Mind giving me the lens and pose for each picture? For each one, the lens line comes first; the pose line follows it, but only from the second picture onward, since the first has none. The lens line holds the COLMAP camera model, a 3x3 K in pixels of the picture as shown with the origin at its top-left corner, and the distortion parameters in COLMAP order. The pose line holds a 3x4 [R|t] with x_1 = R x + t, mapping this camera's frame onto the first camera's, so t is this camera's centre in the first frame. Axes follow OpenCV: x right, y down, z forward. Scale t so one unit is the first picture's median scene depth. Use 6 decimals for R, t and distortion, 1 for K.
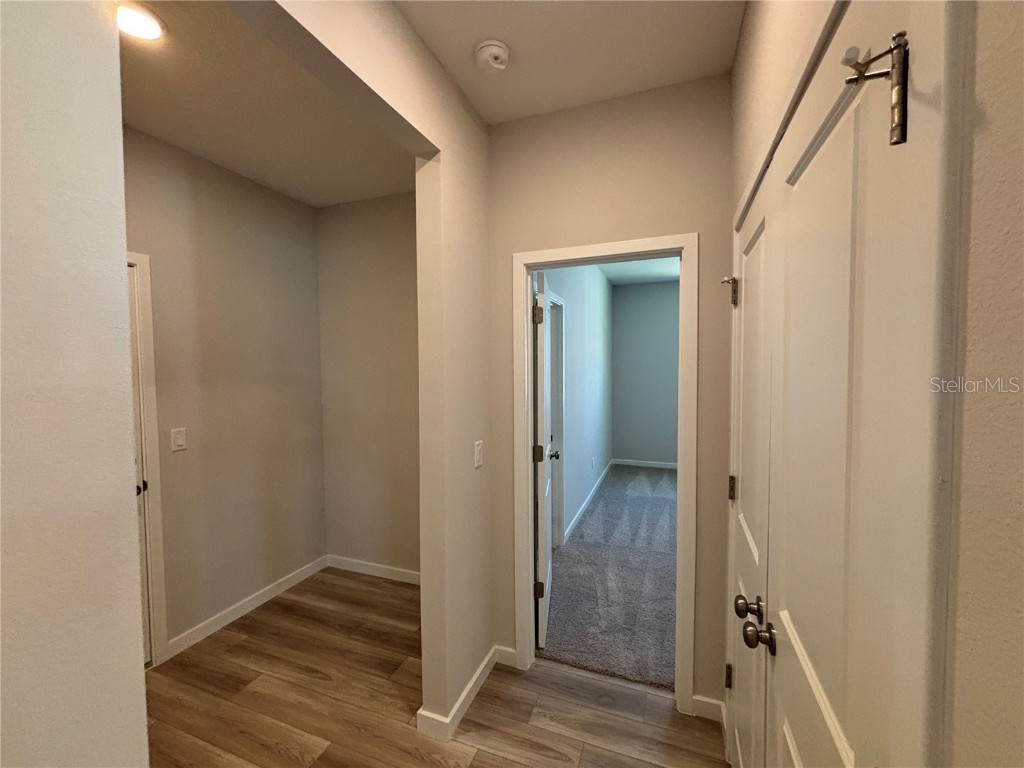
lens RADIAL K [[416.5, 0, 512.3], [0, 416.5, 382.0], [0, 0, 1]] dist [-0.002254, 0.000635]
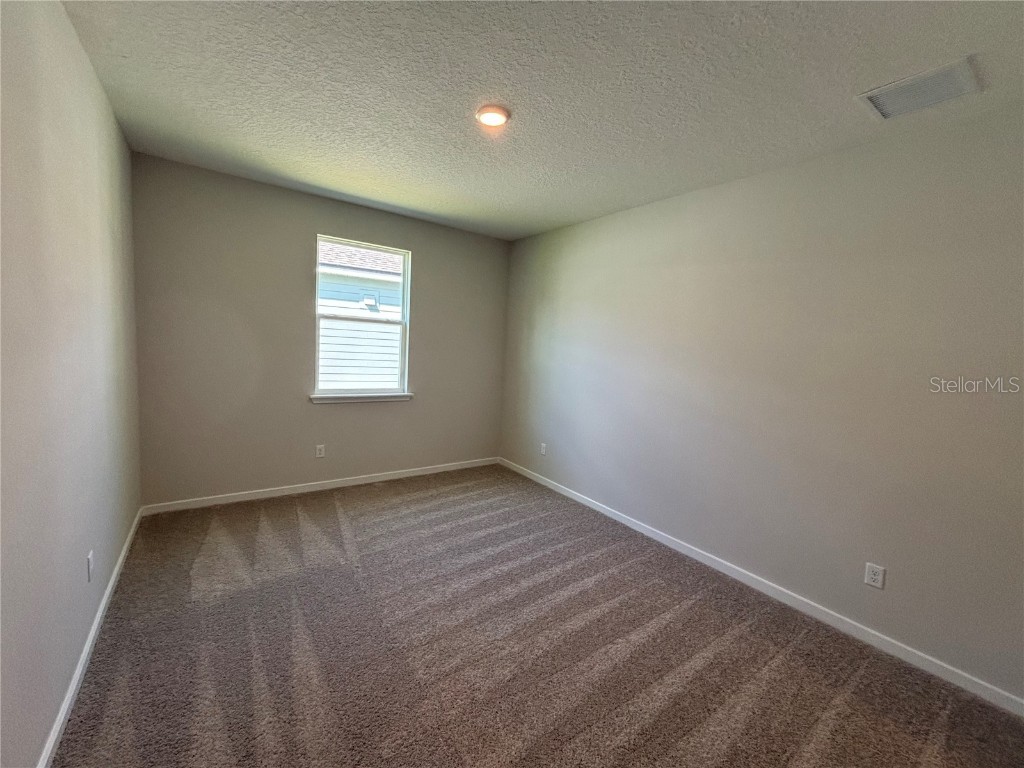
lens RADIAL K [[416.5, 0, 512.4], [0, 416.5, 378.8], [0, 0, 1]] dist [-0.002254, 0.000635]
pose [[0.550273, -0.035677, 0.834223, 0.076610], [-0.014666, 0.998520, 0.052378, -0.005845], [-0.834856, -0.041057, 0.548935, 0.380769]]
